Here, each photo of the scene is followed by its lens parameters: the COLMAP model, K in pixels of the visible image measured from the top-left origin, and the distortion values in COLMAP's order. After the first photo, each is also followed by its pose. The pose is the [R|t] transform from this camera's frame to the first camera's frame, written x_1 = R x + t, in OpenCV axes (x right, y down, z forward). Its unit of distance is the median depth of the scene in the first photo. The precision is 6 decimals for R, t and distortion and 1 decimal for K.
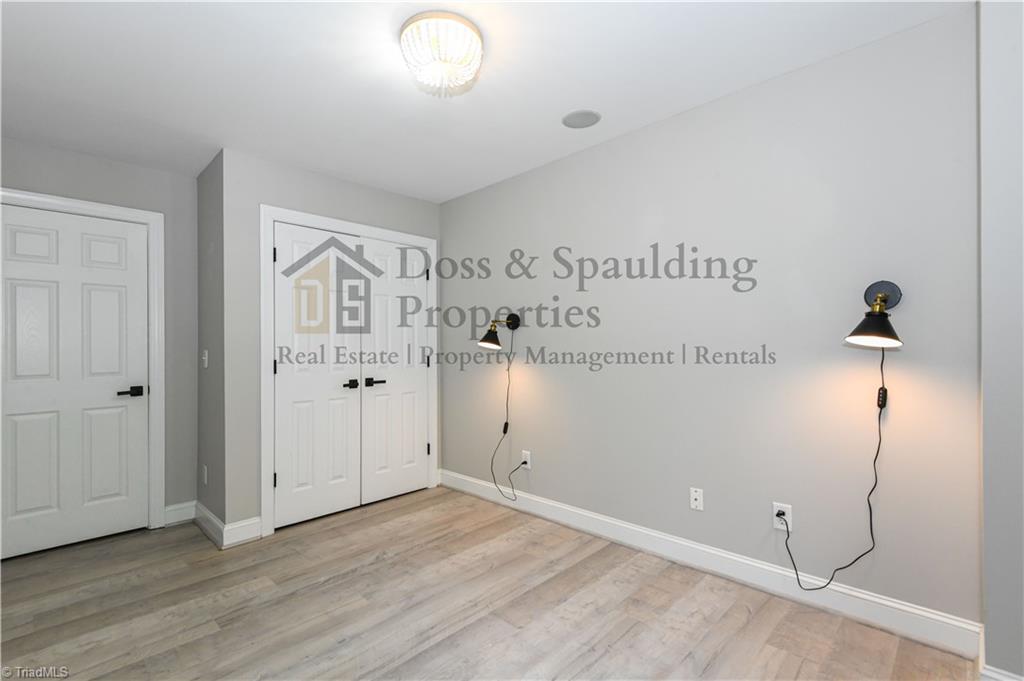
lens RADIAL K [[473.6, 0, 515.4], [0, 473.6, 340.5], [0, 0, 1]] dist [0.006686, 0.002701]
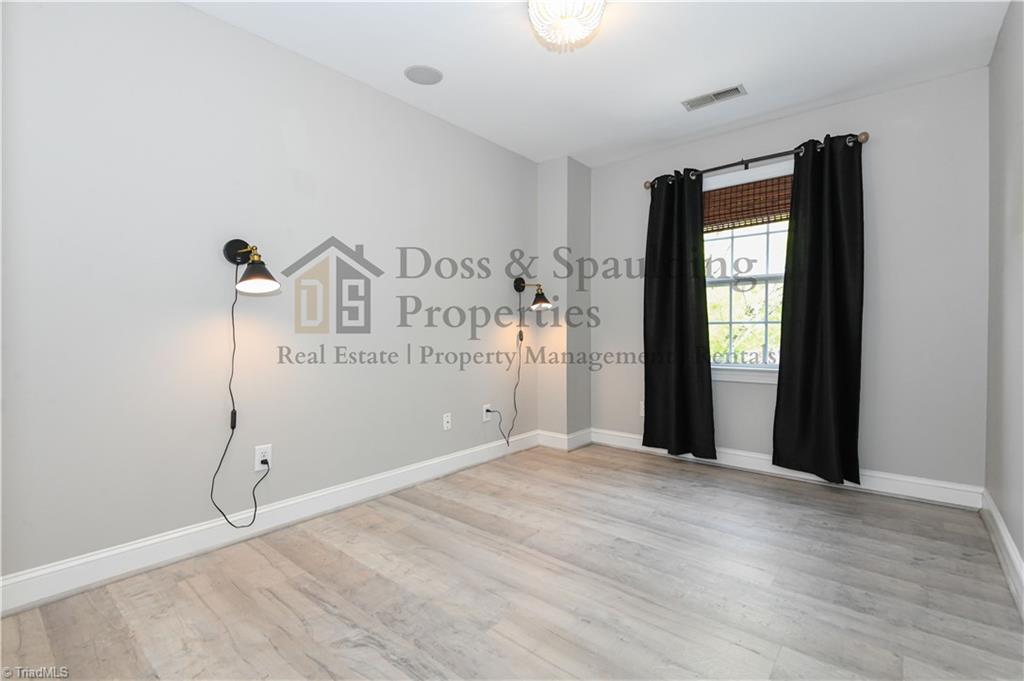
lens RADIAL K [[473.6, 0, 506.6], [0, 473.6, 344.3], [0, 0, 1]] dist [0.006686, 0.002701]
pose [[-0.052698, -0.026235, 0.998266, -0.881240], [0.001562, 0.999651, 0.026354, 0.088285], [-0.998609, 0.002948, -0.052638, 0.880264]]
